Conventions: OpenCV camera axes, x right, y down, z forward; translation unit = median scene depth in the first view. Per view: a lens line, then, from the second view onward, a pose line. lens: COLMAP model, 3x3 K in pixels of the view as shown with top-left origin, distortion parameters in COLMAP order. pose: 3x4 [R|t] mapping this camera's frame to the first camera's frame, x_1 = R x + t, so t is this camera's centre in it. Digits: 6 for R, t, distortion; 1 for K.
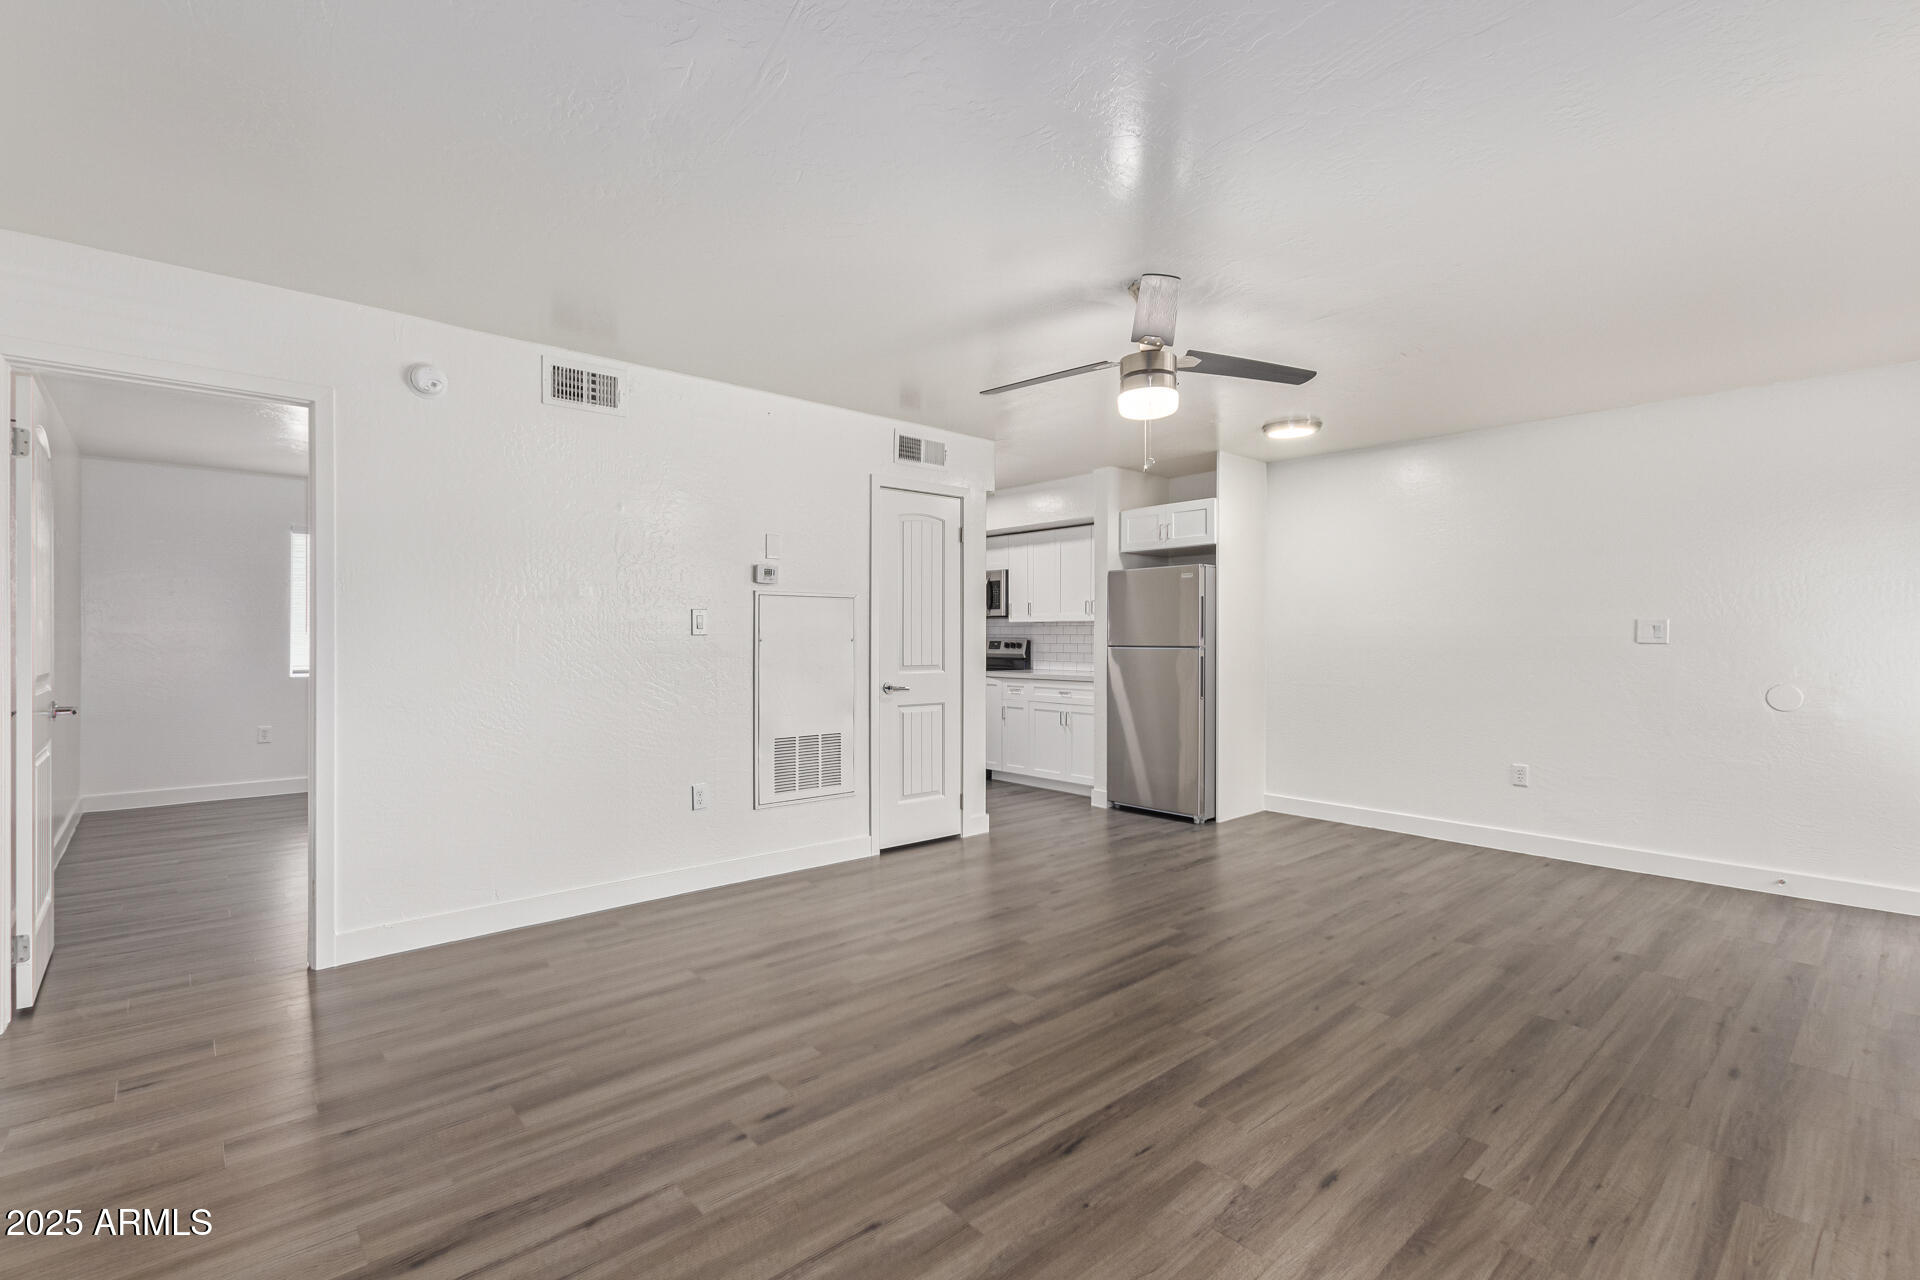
lens RADIAL K [[869.7, 0, 959.9], [0, 869.7, 636.3], [0, 0, 1]] dist [0.001328, -0.001464]
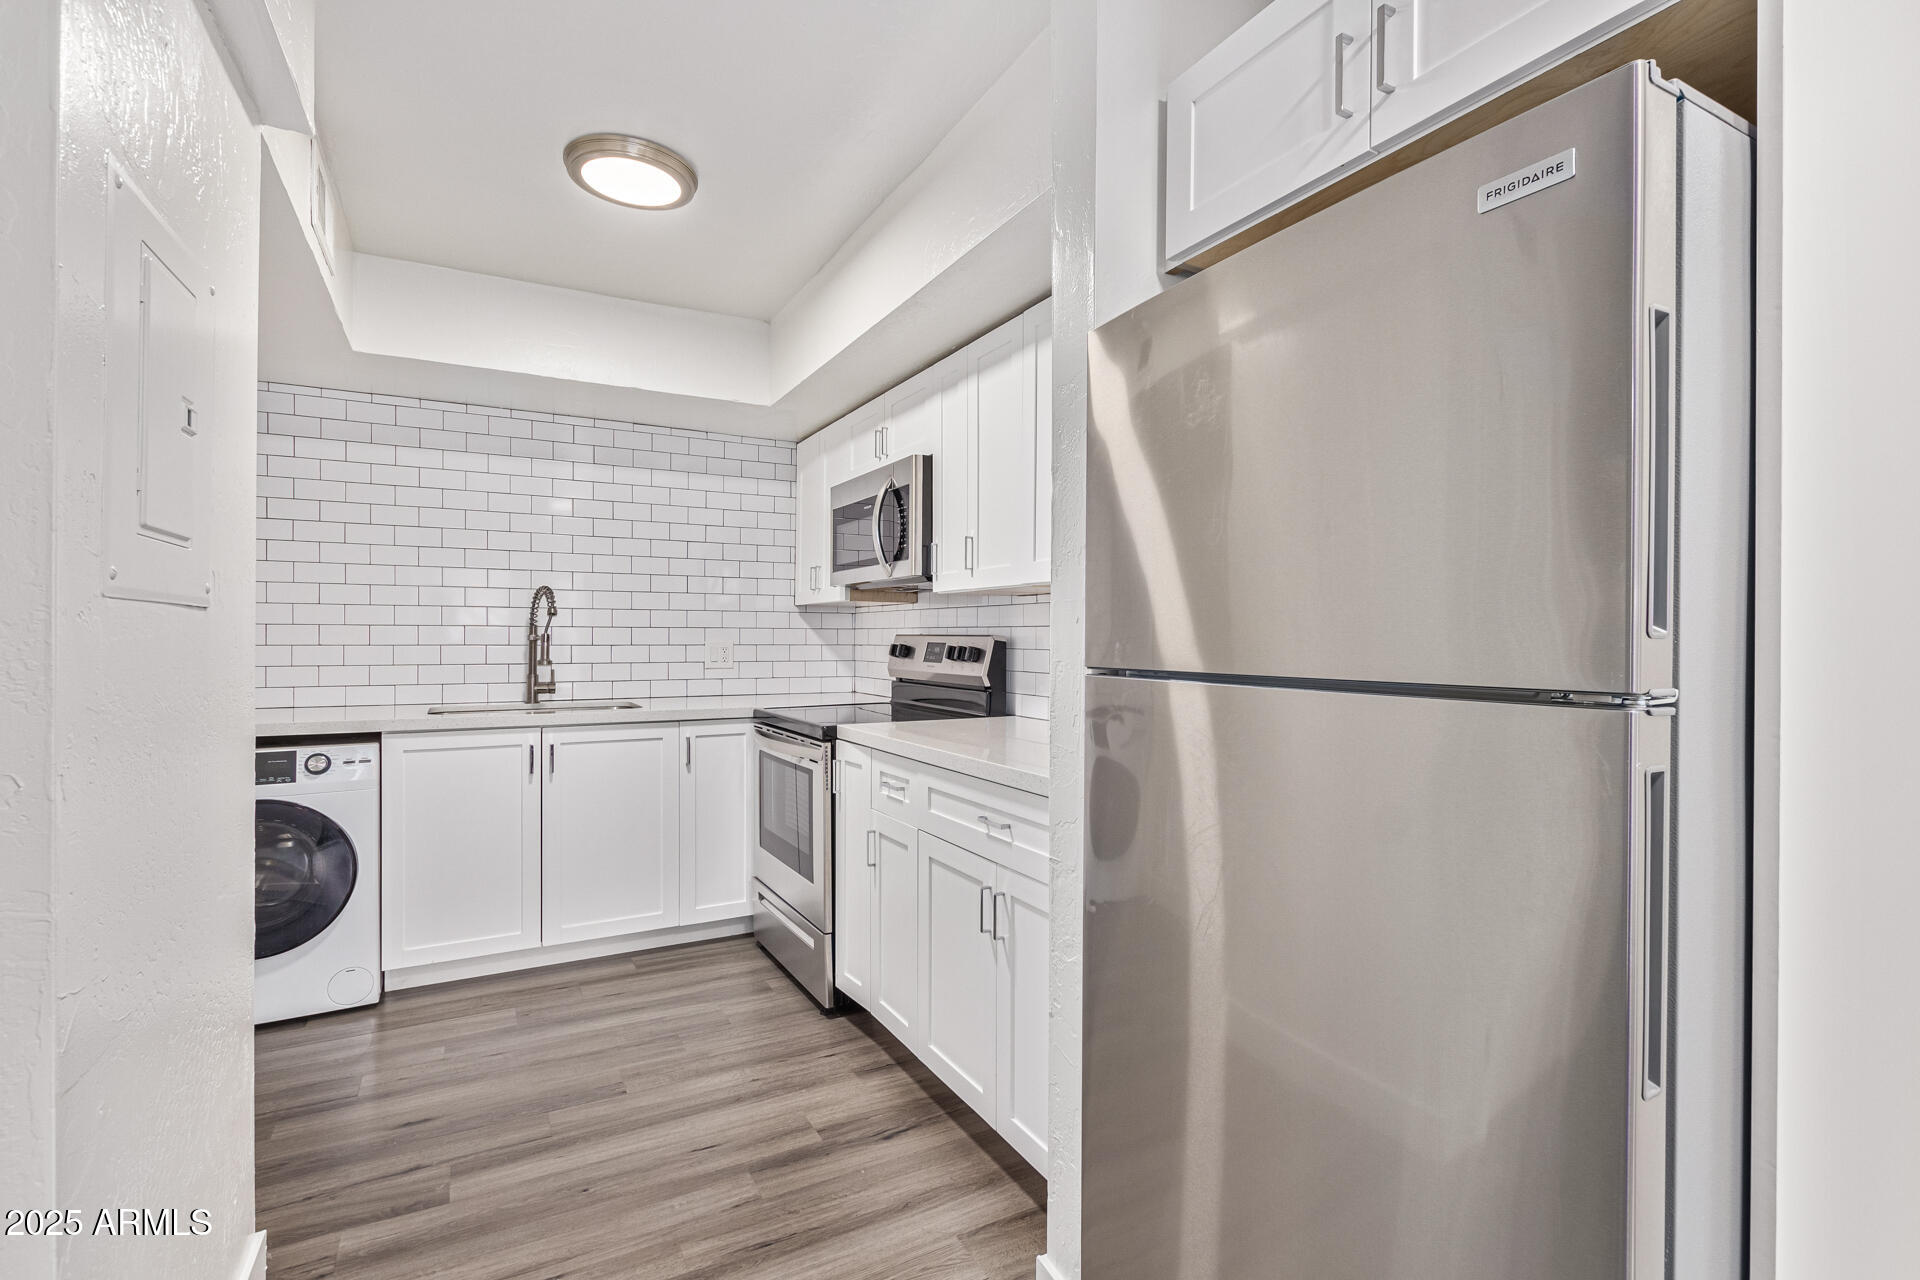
lens RADIAL K [[859.2, 0, 973.7], [0, 859.2, 640.8], [0, 0, 1]] dist [0.003386, -0.000625]
pose [[0.978888, 0.001015, -0.204393, 0.243612], [0.000038, 0.999987, 0.005144, 0.004035], [0.204395, -0.005044, 0.978875, 1.025747]]
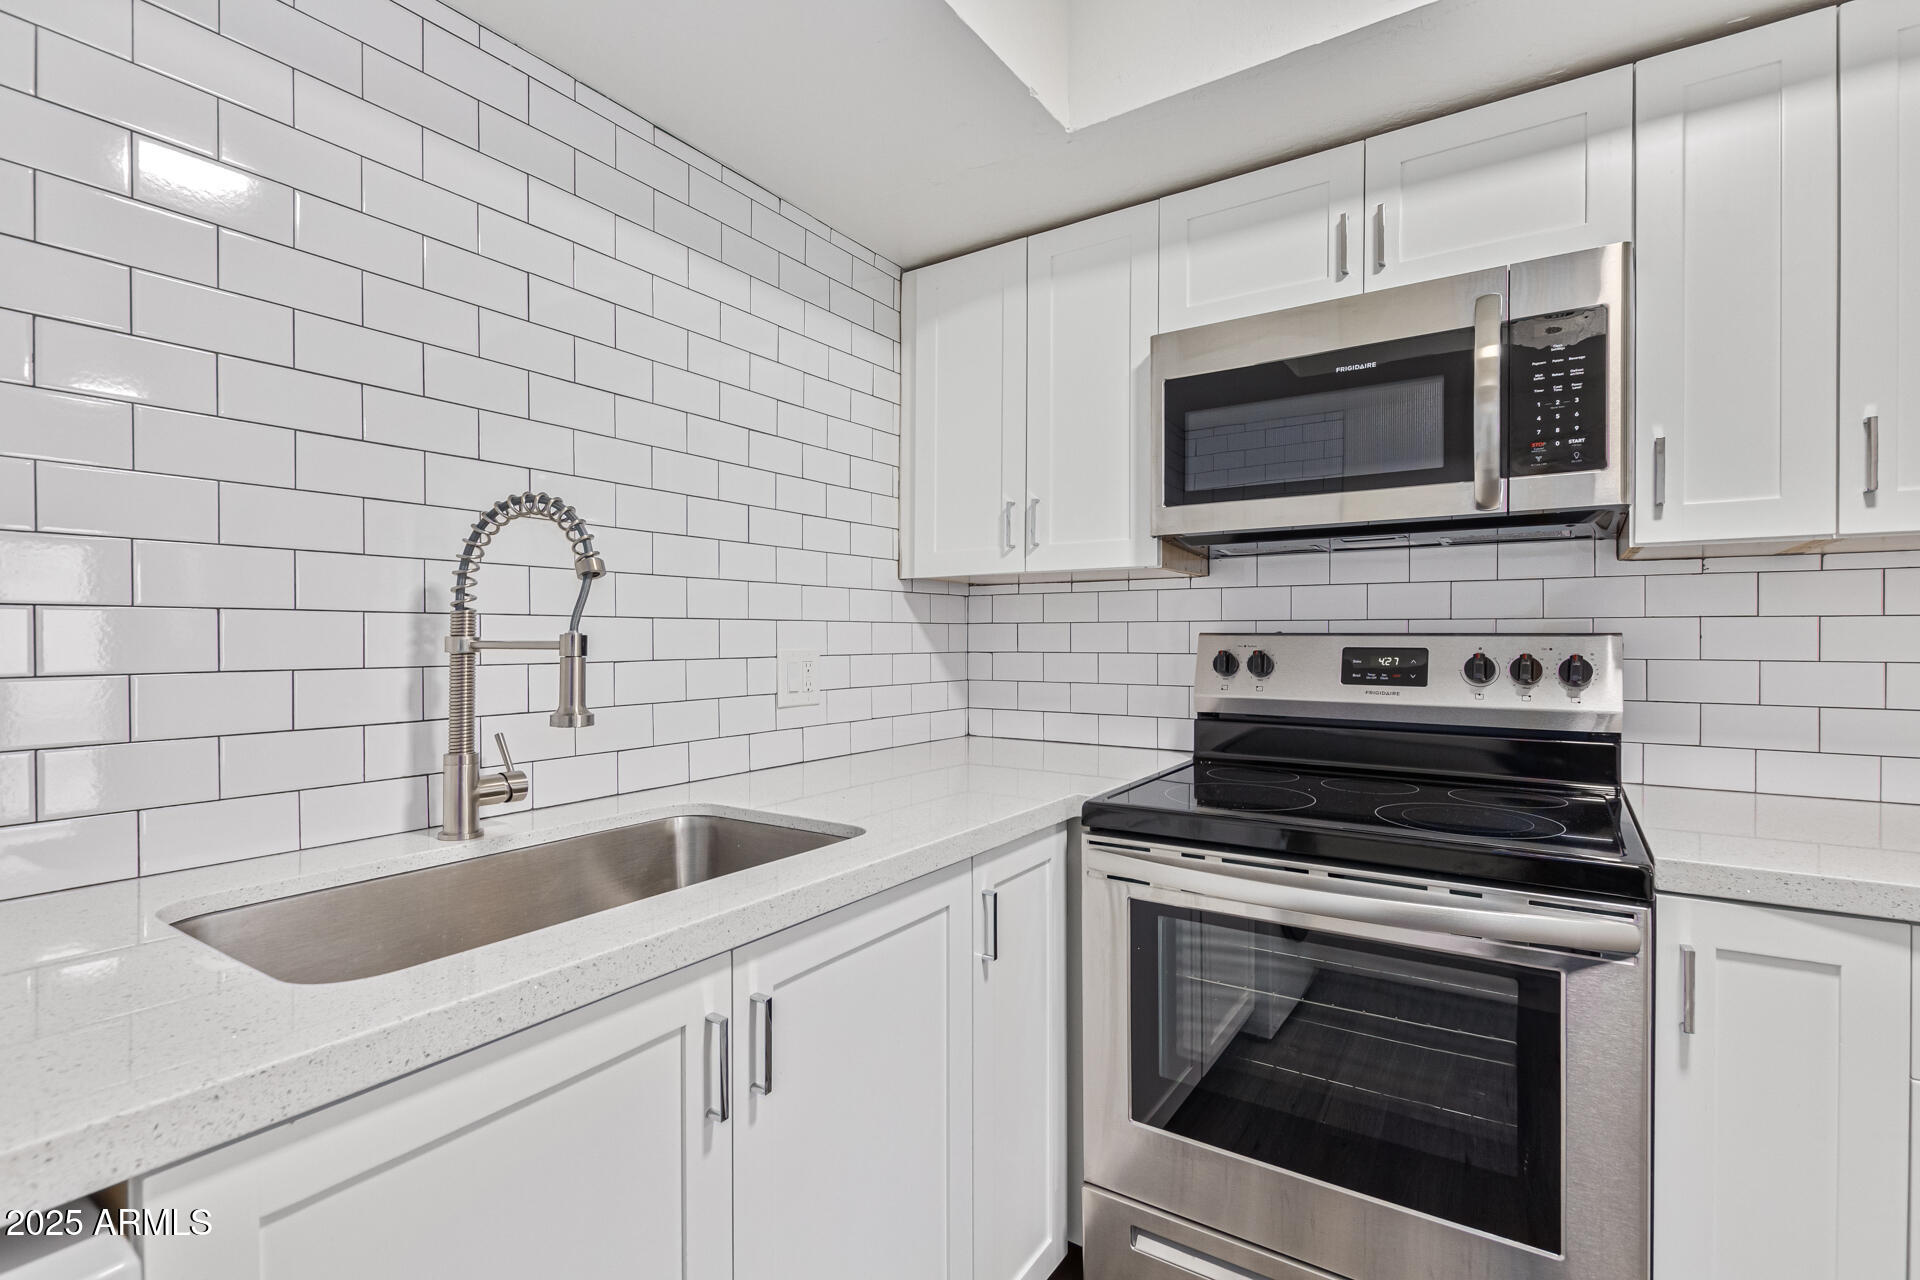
lens RADIAL K [[826.6, 0, 875.5], [0, 826.6, 641.2], [0, 0, 1]] dist [0.000235, -0.000250]
pose [[0.963894, -0.006559, 0.266204, -0.248514], [0.004589, 0.999957, 0.008022, 0.002441], [-0.266245, -0.006510, 0.963883, 1.425096]]
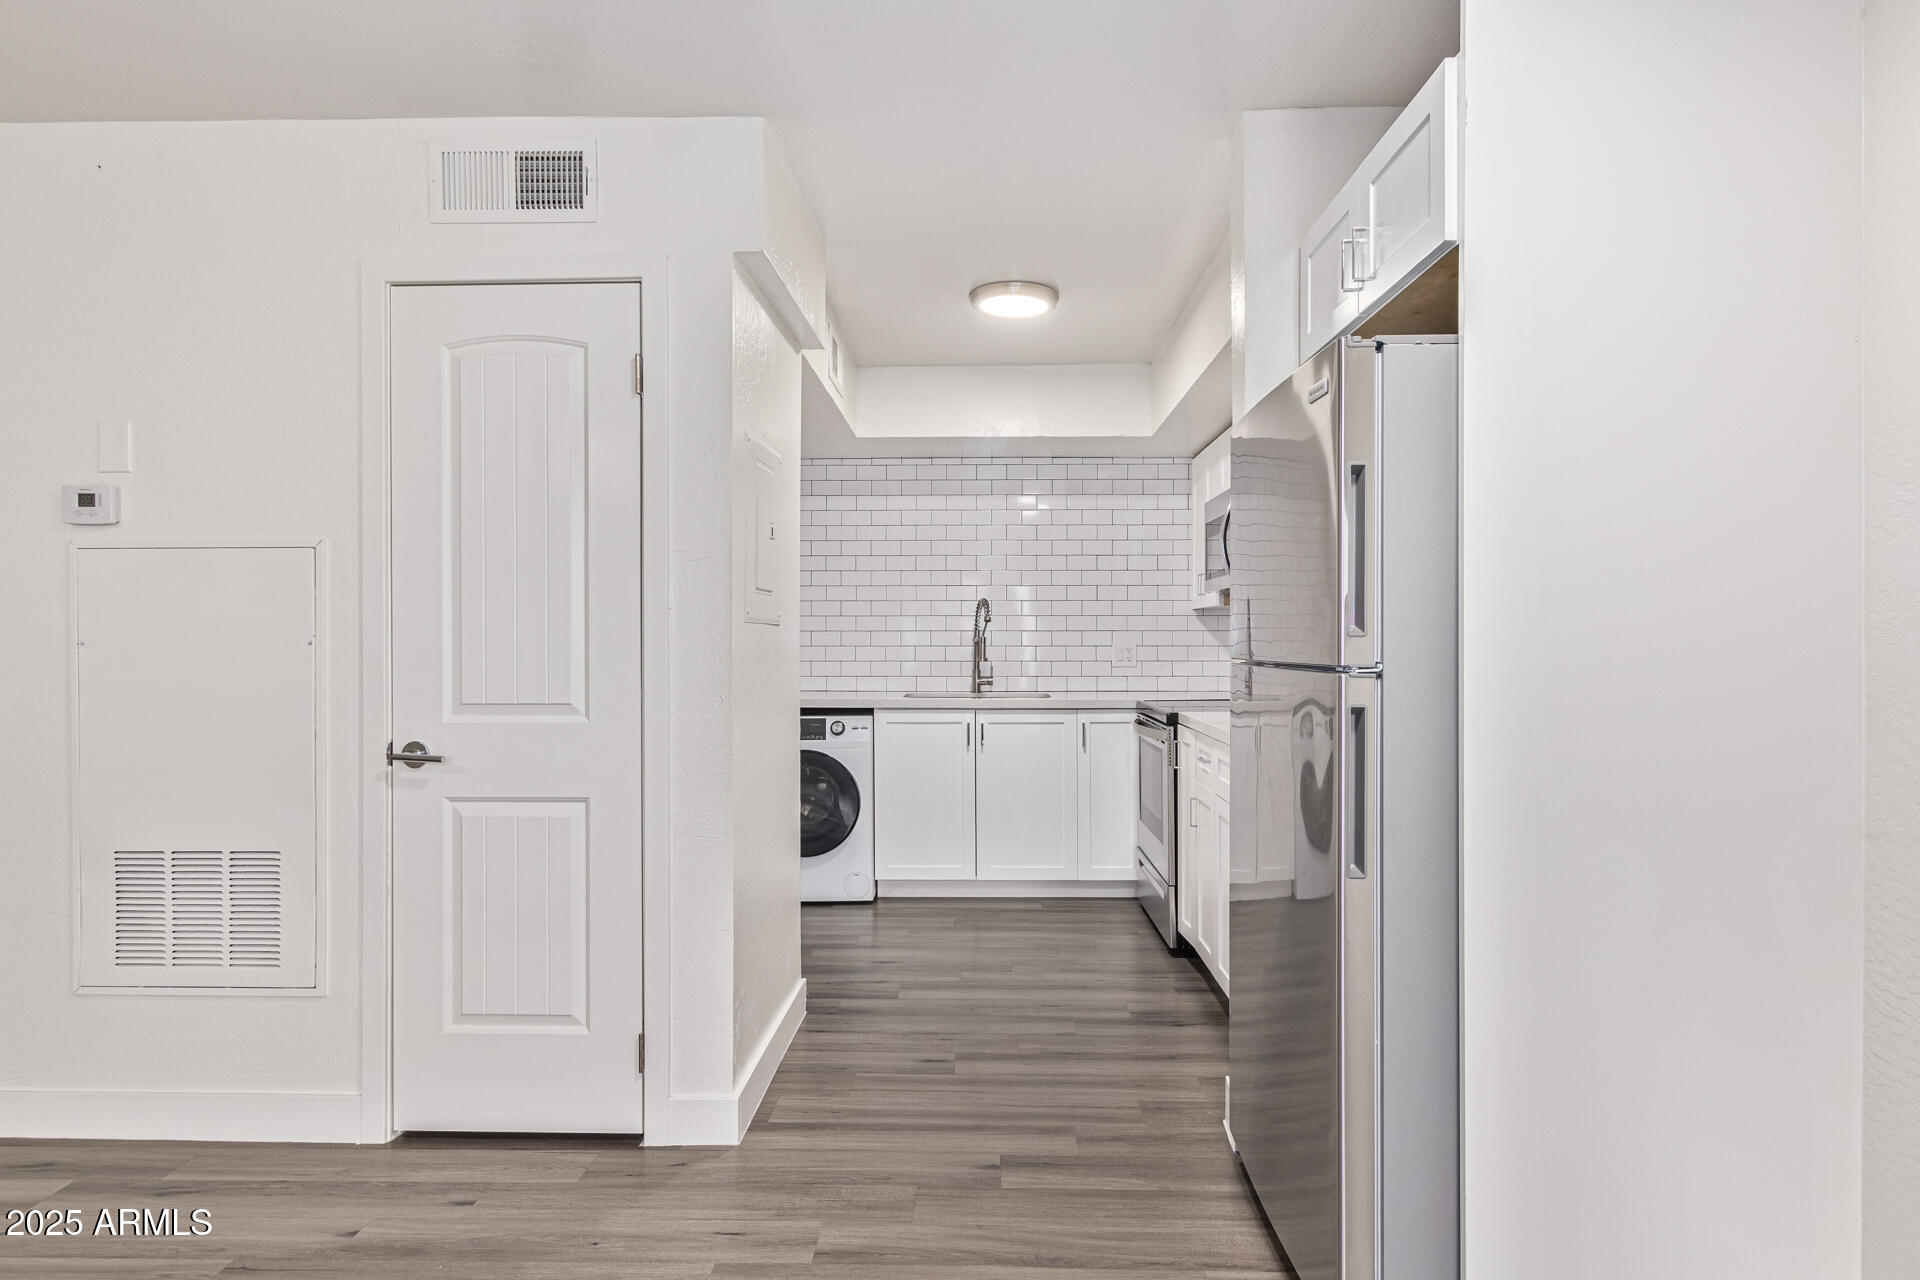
lens RADIAL K [[1025.9, 0, 960.0], [0, 1025.9, 640.0], [0, 0, 1]] dist [0.000089, -0.000675]
pose [[0.726870, -0.003007, -0.686768, 0.474586], [0.004790, 0.999988, 0.000691, 0.004260], [0.686758, -0.003791, 0.726876, 0.852203]]
